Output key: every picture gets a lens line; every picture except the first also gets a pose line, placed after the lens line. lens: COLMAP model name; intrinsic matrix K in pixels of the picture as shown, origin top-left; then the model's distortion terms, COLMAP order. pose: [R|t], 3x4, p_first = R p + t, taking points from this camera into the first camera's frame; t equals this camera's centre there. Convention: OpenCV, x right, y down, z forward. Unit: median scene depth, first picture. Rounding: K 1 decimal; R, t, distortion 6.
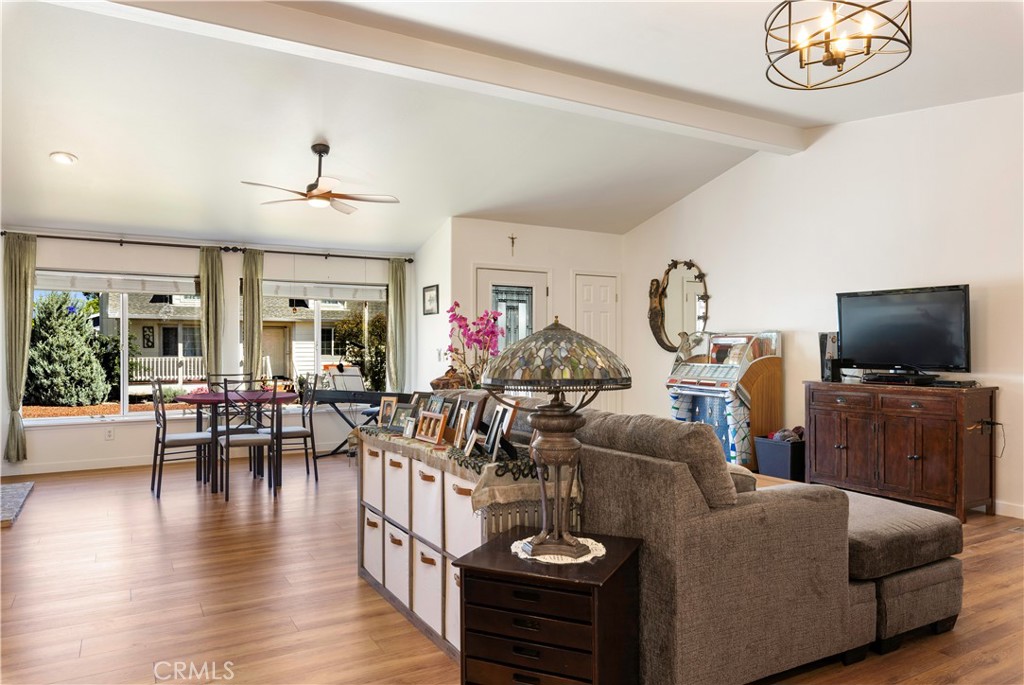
lens RADIAL K [[682.4, 0, 517.0], [0, 682.4, 345.2], [0, 0, 1]] dist [-0.004108, -0.000800]
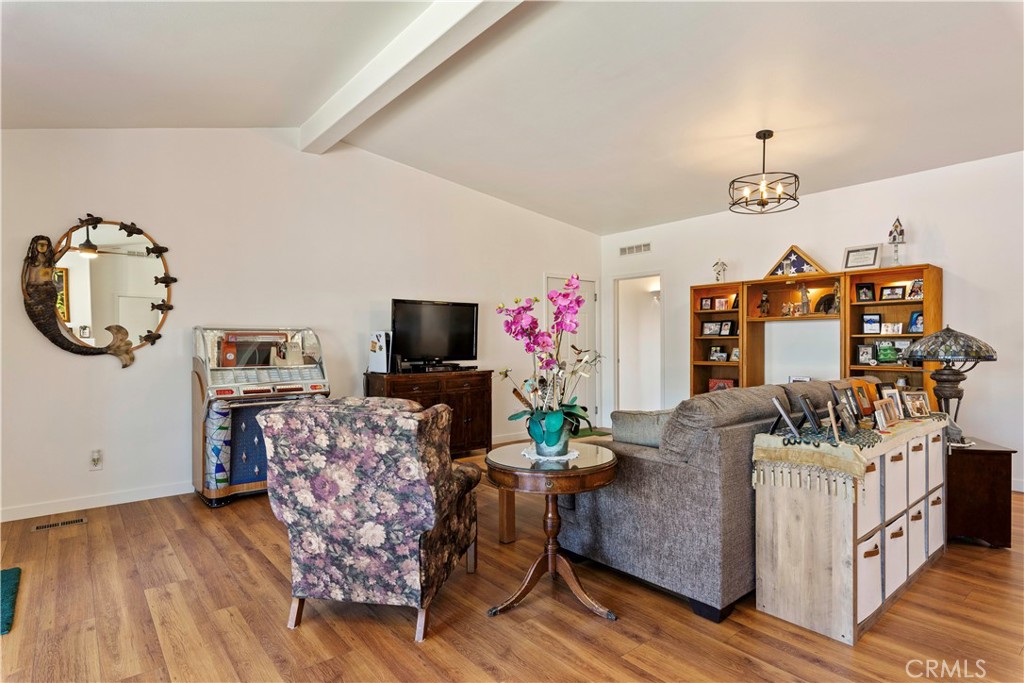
lens RADIAL K [[550.1, 0, 513.8], [0, 550.1, 344.3], [0, 0, 1]] dist [0.000248, -0.001741]
pose [[-0.169517, -0.003499, 0.985521, -0.452442], [0.004896, 0.999978, 0.004392, -0.000770], [-0.985515, 0.005569, -0.169496, 0.863256]]
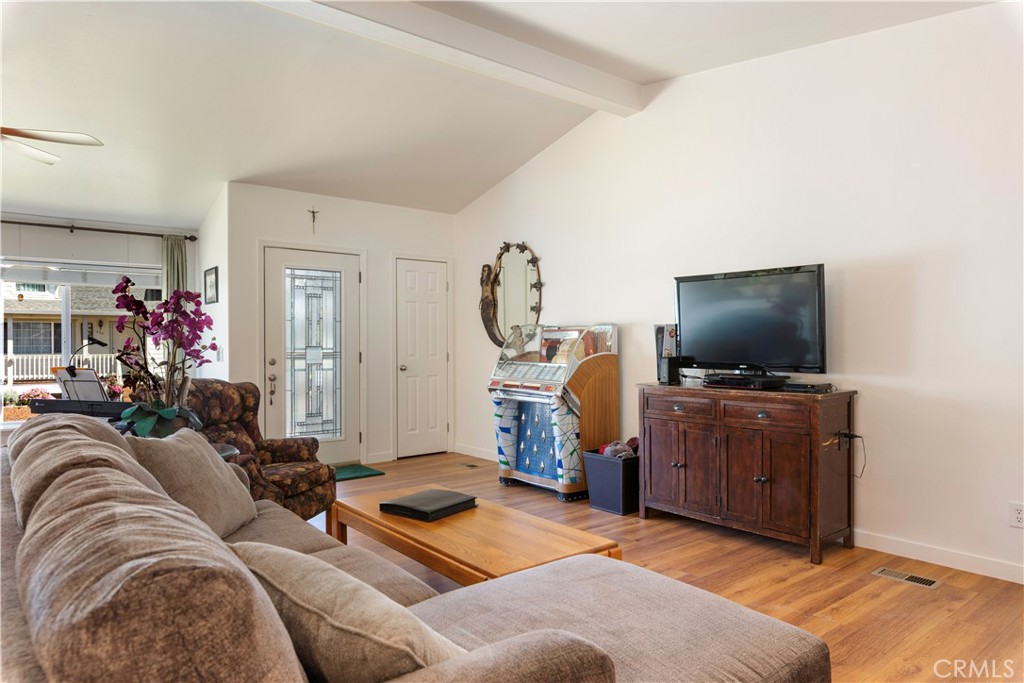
lens RADIAL K [[649.8, 0, 513.1], [0, 649.8, 339.5], [0, 0, 1]] dist [-0.009797, 0.000376]
pose [[0.988439, -0.002696, 0.151594, 0.141821], [0.002965, 0.999994, -0.001548, -0.000084], [-0.151589, 0.001980, 0.988442, 0.229587]]
